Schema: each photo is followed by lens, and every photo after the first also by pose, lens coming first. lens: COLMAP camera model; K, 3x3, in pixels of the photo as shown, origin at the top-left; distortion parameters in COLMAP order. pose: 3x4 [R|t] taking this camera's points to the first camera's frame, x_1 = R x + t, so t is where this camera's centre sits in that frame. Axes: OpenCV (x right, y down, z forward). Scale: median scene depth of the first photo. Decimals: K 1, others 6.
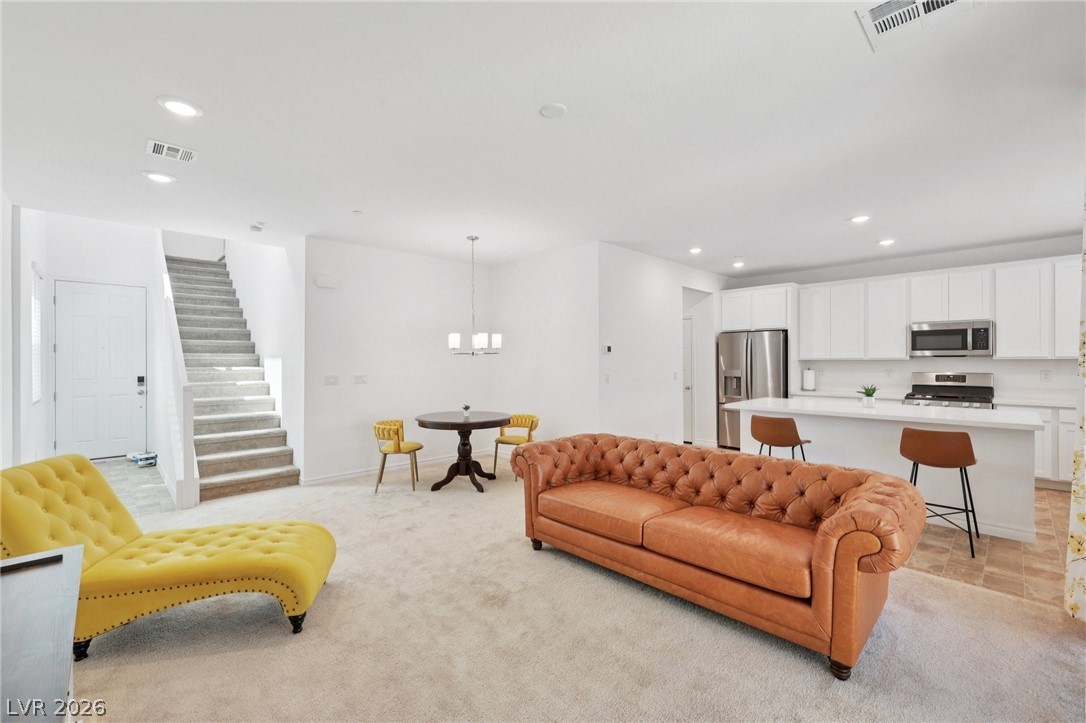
lens RADIAL K [[456.3, 0, 541.9], [0, 456.3, 359.7], [0, 0, 1]] dist [-0.001038, 0.000788]
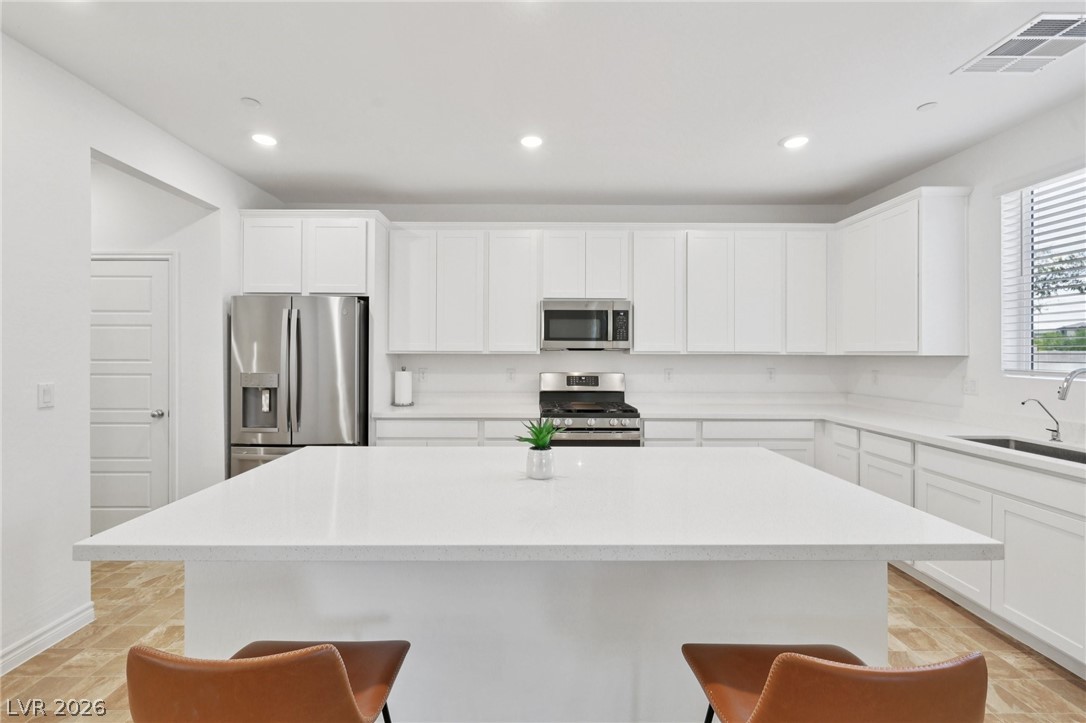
lens RADIAL K [[456.3, 0, 536.2], [0, 456.3, 352.3], [0, 0, 1]] dist [-0.001038, 0.000788]
pose [[0.689295, 0.007592, 0.724441, 0.365929], [-0.006922, 0.999968, -0.003893, -0.000081], [-0.724448, -0.002331, 0.689326, 0.621869]]
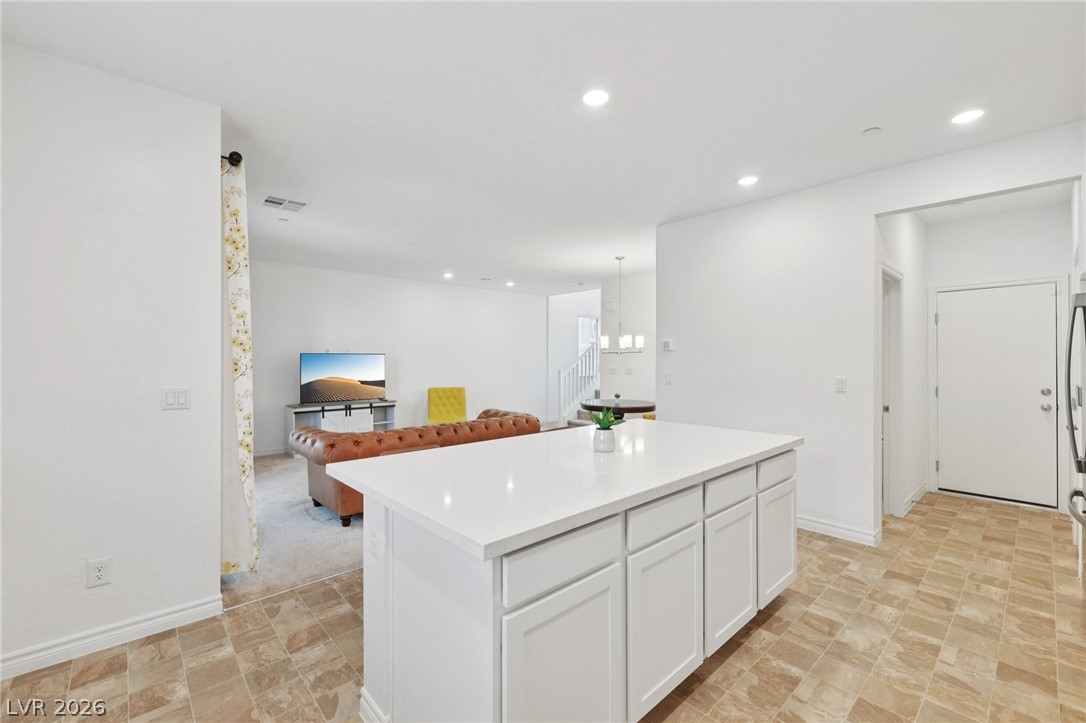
lens RADIAL K [[456.3, 0, 545.5], [0, 456.3, 352.5], [0, 0, 1]] dist [-0.001038, 0.000788]
pose [[-0.025018, -0.010442, -0.999632, 1.052994], [0.003509, 0.999938, -0.010533, -0.001661], [0.999681, -0.003772, -0.024980, 0.805051]]
